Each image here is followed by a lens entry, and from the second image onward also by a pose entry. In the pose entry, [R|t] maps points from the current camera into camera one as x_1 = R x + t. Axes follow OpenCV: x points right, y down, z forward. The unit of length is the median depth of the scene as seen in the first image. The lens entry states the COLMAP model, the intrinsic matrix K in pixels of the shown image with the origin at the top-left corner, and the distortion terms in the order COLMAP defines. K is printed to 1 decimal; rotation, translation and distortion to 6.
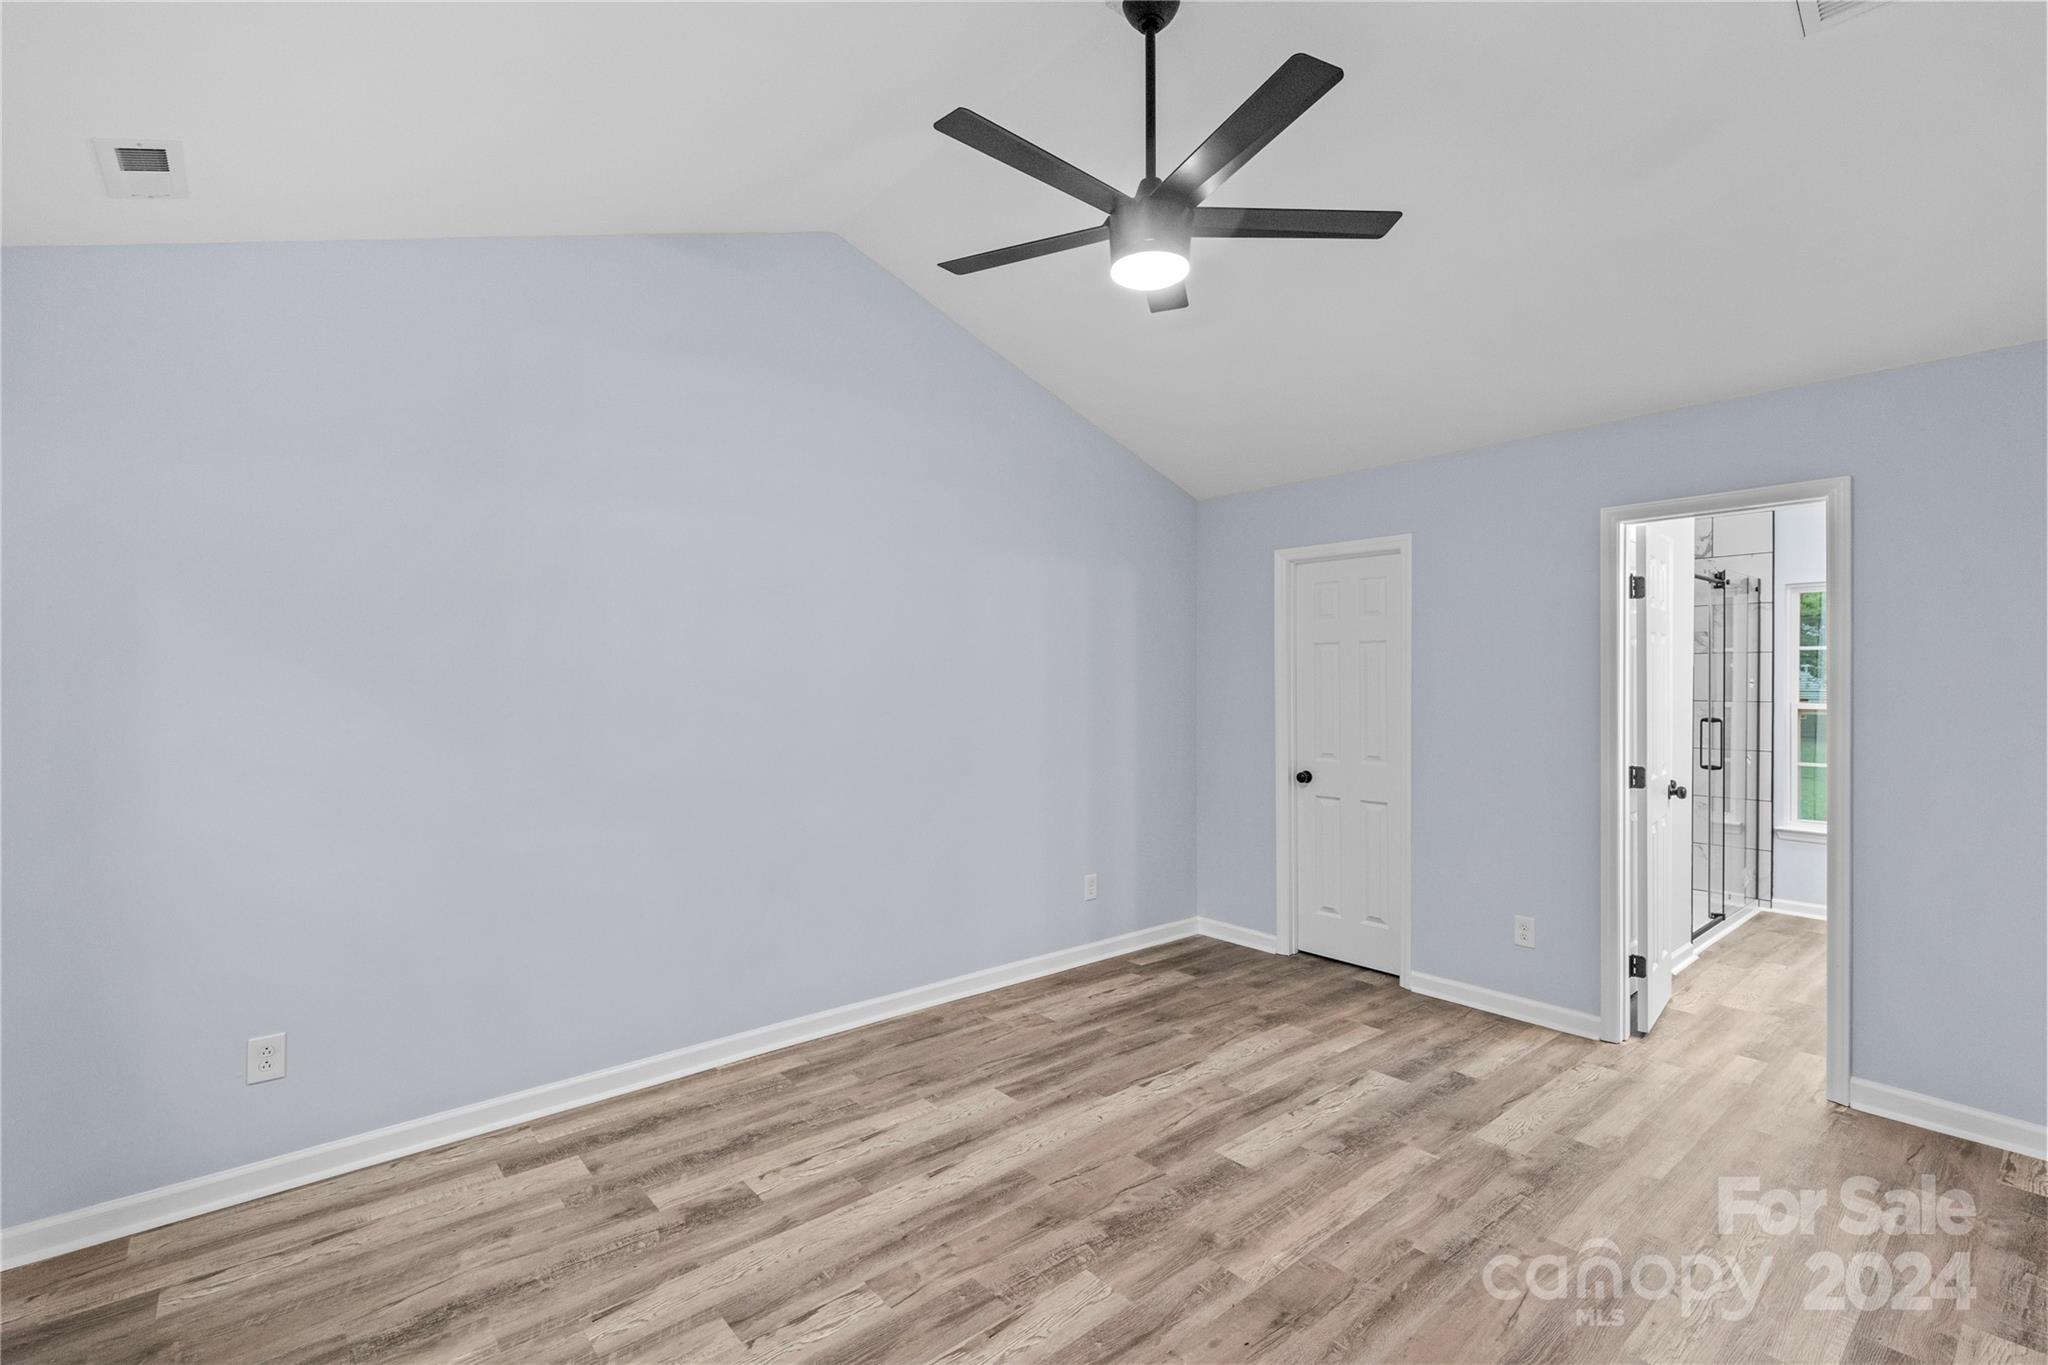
lens RADIAL K [[922.4, 0, 1031.8], [0, 922.4, 666.0], [0, 0, 1]] dist [0.004451, 0.000635]
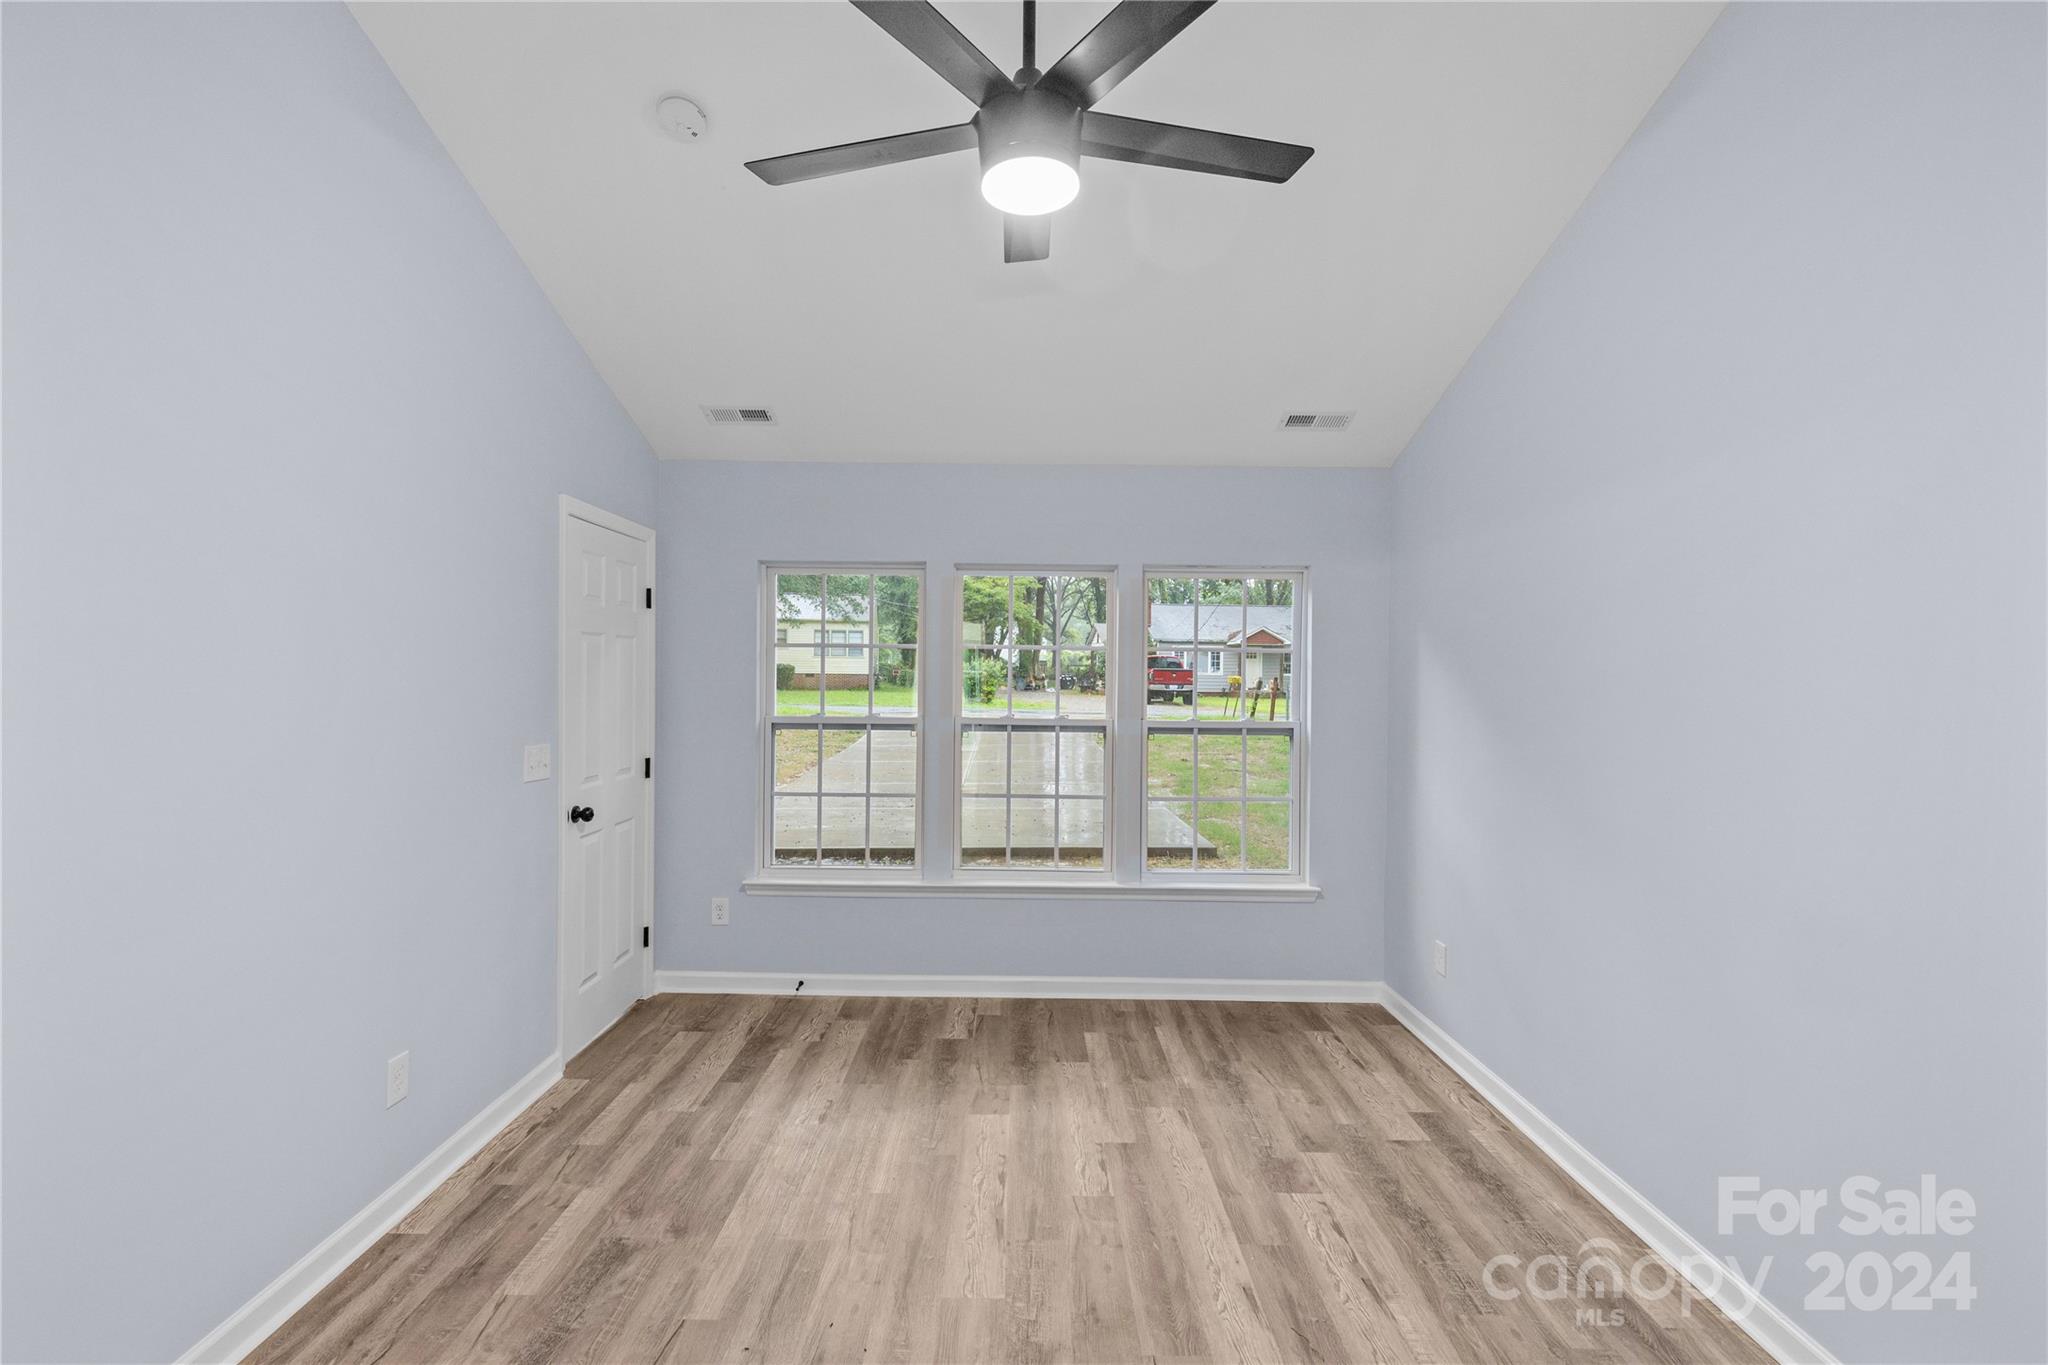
lens RADIAL K [[922.4, 0, 1031.8], [0, 922.4, 666.0], [0, 0, 1]] dist [0.004451, 0.000635]
pose [[-0.649258, -0.012694, -0.760462, 0.729737], [0.000303, 0.999856, -0.016949, -0.015814], [0.760568, -0.011235, -0.649161, 1.510573]]
